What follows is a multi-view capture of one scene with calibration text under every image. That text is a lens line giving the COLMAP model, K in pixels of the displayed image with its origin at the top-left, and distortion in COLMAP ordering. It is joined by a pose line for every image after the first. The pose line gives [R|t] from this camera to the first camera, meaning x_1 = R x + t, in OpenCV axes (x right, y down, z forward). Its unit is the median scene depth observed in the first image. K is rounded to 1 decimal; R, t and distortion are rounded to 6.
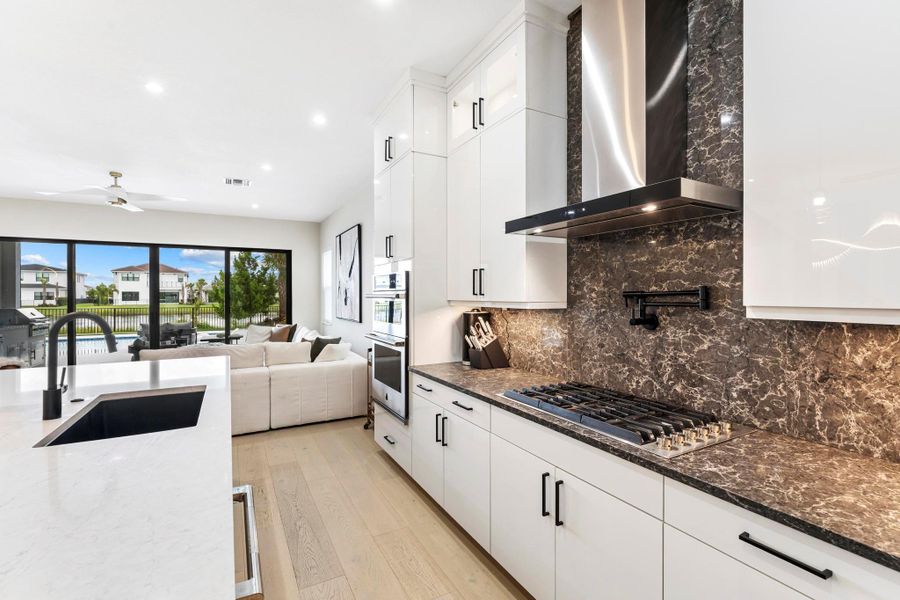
lens RADIAL K [[407.0, 0, 450.0], [0, 407.0, 300.0], [0, 0, 1]] dist [-0.000873, -0.000234]
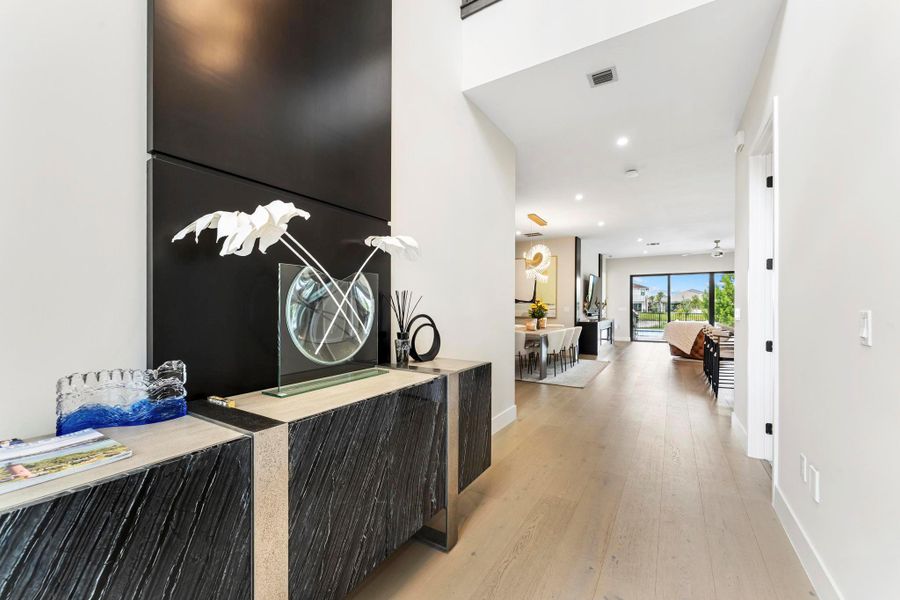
lens RADIAL K [[361.2, 0, 448.7], [0, 361.2, 308.3], [0, 0, 1]] dist [-0.001601, -0.000172]
pose [[0.494499, 0.006378, -0.869155, 0.057263], [-0.012130, 0.999926, 0.000437, 0.027384], [0.869094, 0.010327, 0.494540, -0.658137]]
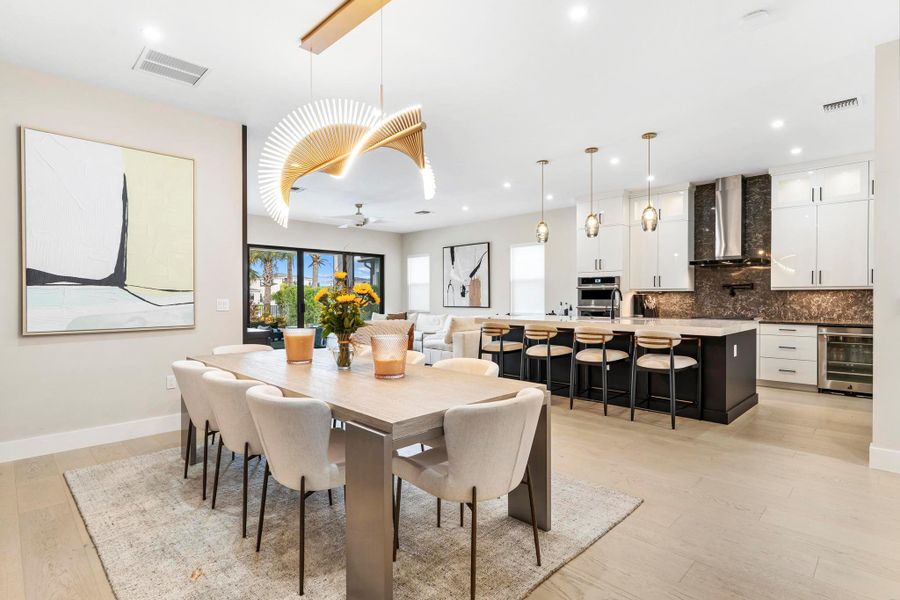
lens RADIAL K [[451.0, 0, 450.5], [0, 451.0, 297.7], [0, 0, 1]] dist [-0.002125, -0.000087]
pose [[0.958079, 0.000771, 0.286502, -0.594245], [0.002511, 0.999935, -0.011086, 0.026146], [-0.286492, 0.011340, 0.958016, -0.397892]]
